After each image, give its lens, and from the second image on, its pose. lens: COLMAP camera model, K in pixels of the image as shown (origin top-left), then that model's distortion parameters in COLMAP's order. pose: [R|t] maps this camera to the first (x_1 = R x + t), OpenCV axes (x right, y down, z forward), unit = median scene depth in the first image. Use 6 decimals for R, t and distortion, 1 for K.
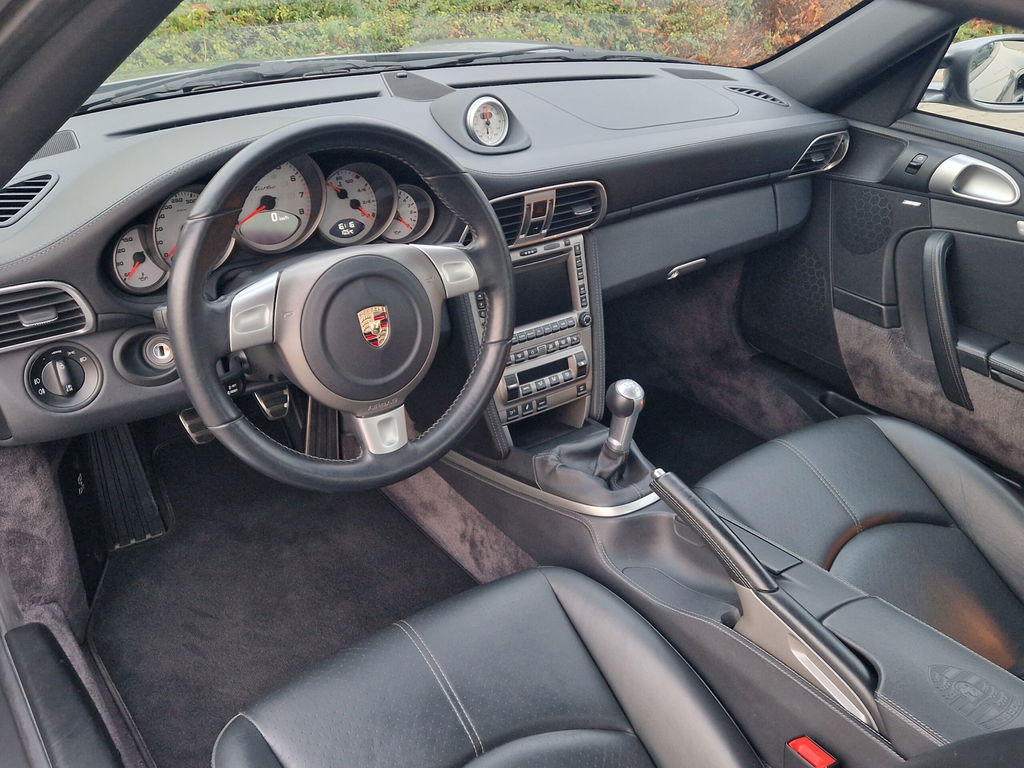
lens RADIAL K [[934.1, 0, 512.0], [0, 934.1, 384.0], [0, 0, 1]] dist [0.089787, -0.126198]
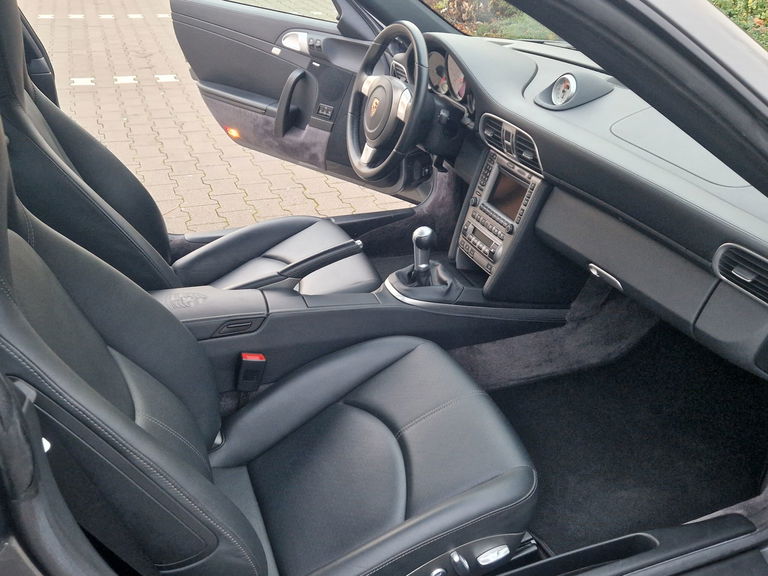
lens RADIAL K [[700.6, 0, 384.0], [0, 700.6, 288.0], [0, 0, 1]] dist [0.089787, -0.126198]
pose [[-0.250692, 0.428489, -0.868073, 1.206428], [-0.513376, 0.701387, 0.494470, -0.480709], [0.820730, 0.569608, 0.044144, 0.909099]]
